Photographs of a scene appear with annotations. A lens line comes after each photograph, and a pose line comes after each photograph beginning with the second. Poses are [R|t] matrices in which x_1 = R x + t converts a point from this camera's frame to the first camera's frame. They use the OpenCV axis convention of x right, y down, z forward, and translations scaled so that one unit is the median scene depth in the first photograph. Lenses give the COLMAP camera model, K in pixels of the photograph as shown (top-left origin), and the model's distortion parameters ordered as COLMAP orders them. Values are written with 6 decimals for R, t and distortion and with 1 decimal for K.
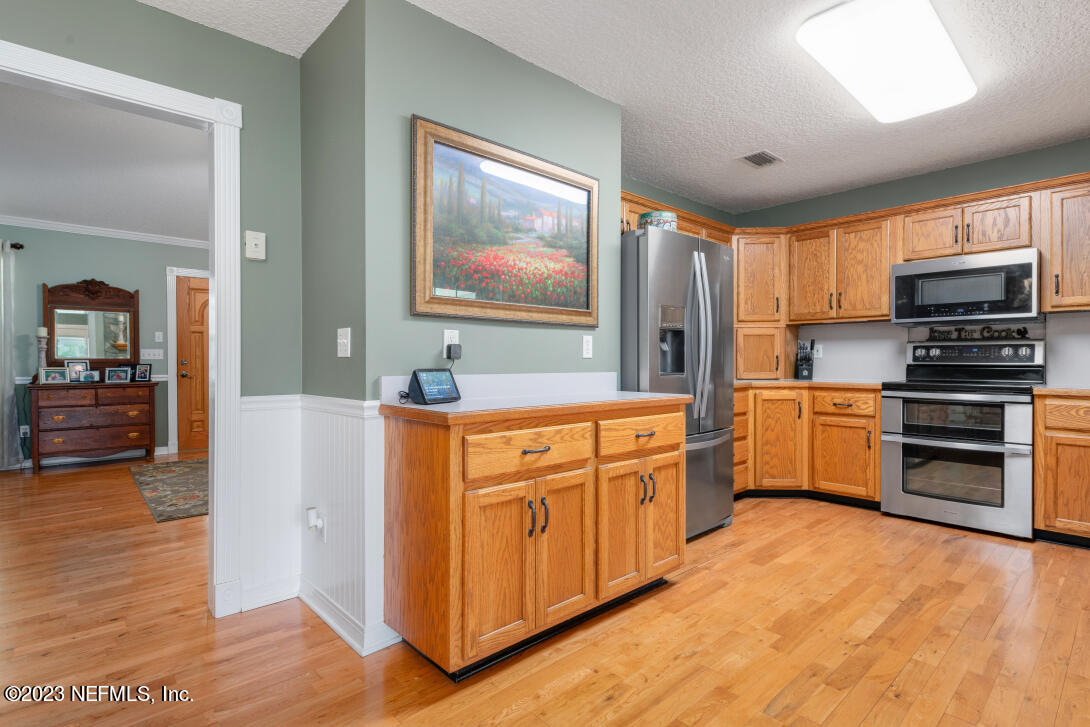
lens RADIAL K [[545.4, 0, 527.3], [0, 545.4, 363.1], [0, 0, 1]] dist [0.002091, 0.000063]
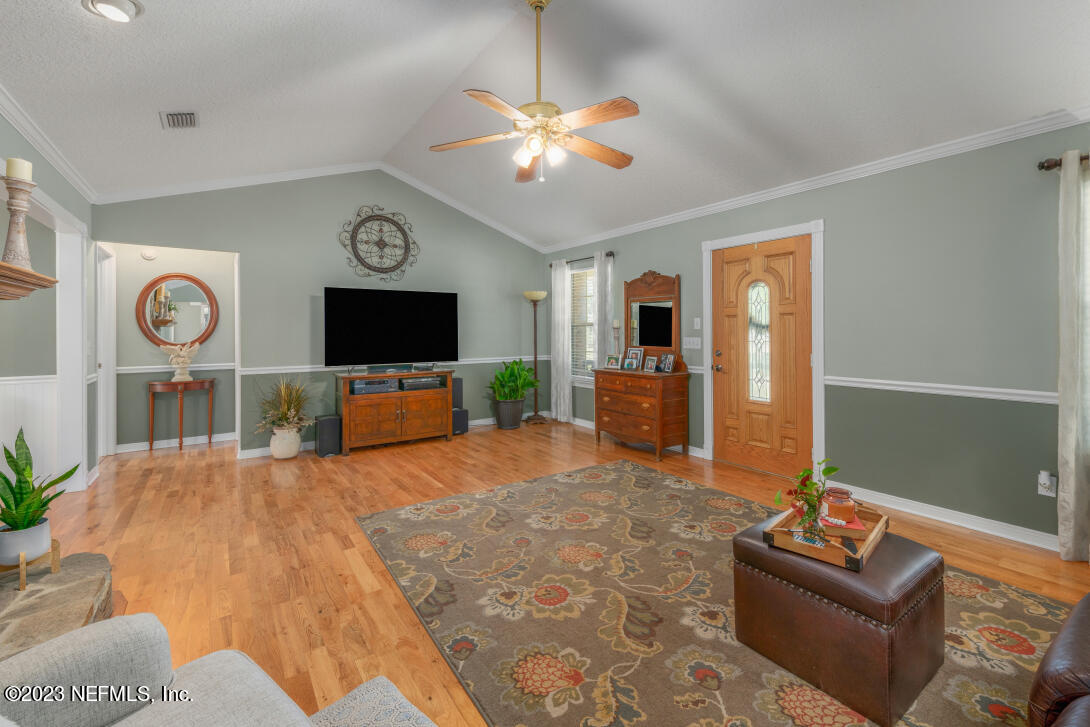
lens RADIAL K [[454.2, 0, 558.7], [0, 454.2, 333.3], [0, 0, 1]] dist [0.001723, 0.000025]
pose [[-0.085817, 0.003802, -0.996304, 0.081479], [-0.002268, 0.999989, 0.004011, -0.034805], [0.996308, 0.002604, -0.085808, 0.844643]]
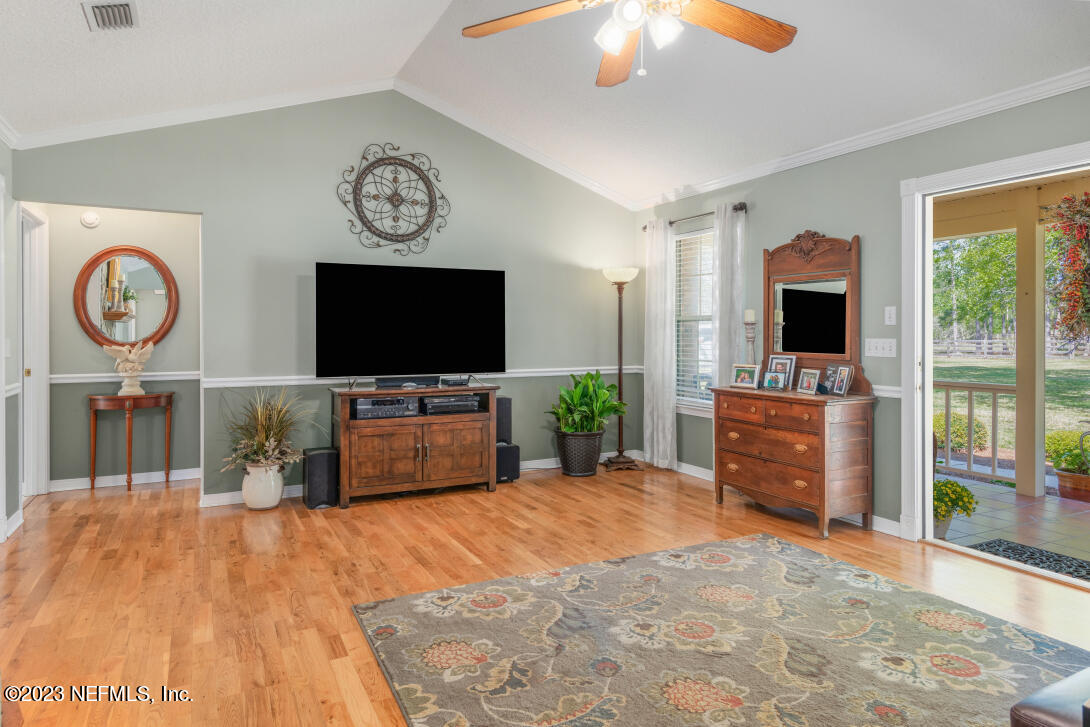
lens RADIAL K [[656.2, 0, 555.4], [0, 656.2, 336.2], [0, 0, 1]] dist [0.002399, 0.000293]
pose [[-0.226215, 0.005067, -0.974064, 0.033756], [-0.006270, 0.999958, 0.006658, -0.029923], [0.974057, 0.007613, -0.226174, 0.829964]]
